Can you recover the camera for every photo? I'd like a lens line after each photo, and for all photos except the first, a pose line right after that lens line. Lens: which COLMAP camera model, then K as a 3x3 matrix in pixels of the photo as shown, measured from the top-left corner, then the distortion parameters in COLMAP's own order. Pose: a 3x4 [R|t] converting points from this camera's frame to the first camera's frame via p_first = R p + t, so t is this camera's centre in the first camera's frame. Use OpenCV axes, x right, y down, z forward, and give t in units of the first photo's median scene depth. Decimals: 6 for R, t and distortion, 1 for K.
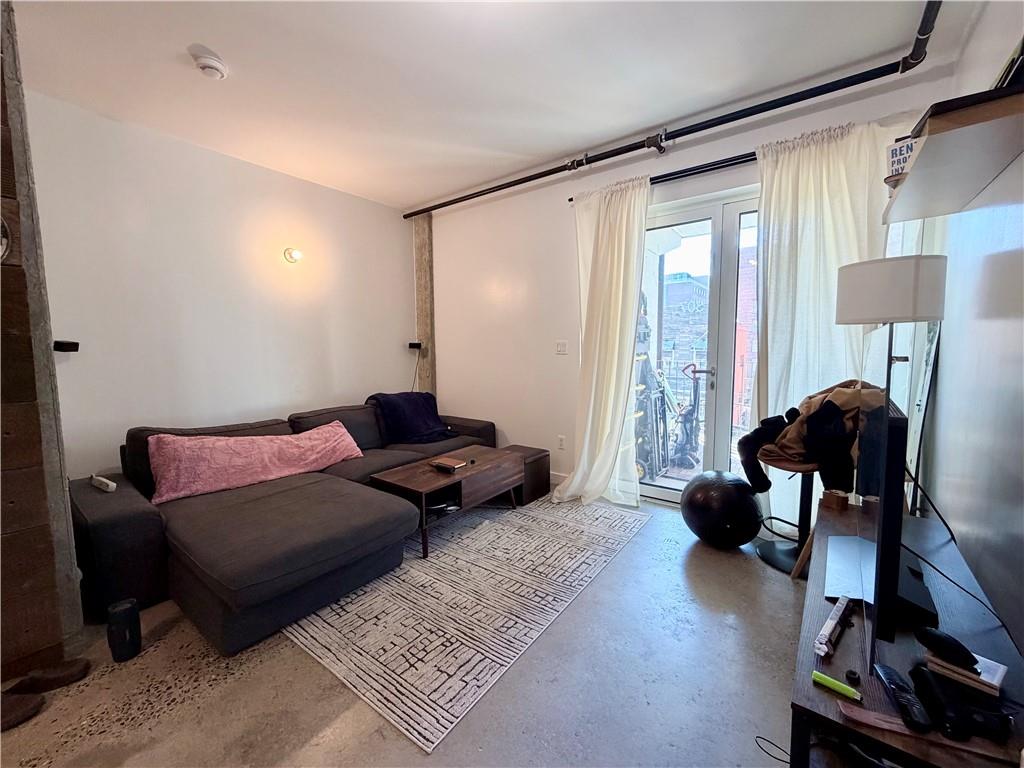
lens RADIAL K [[410.1, 0, 509.7], [0, 410.1, 383.4], [0, 0, 1]] dist [0.001661, 0.000409]
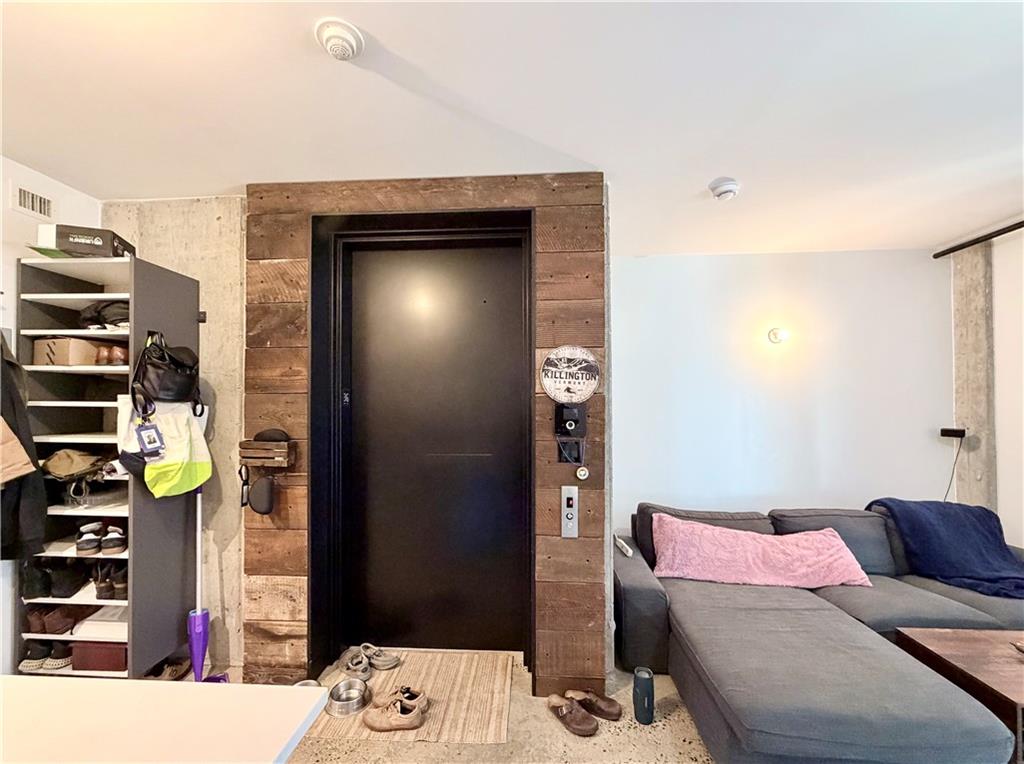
lens RADIAL K [[424.4, 0, 509.1], [0, 424.4, 403.0], [0, 0, 1]] dist [-0.000838, -0.000434]
pose [[0.552989, -0.001943, -0.833186, -0.073742], [-0.075373, 0.995780, -0.052347, -0.073392], [0.829772, 0.091747, 0.550509, -0.033384]]
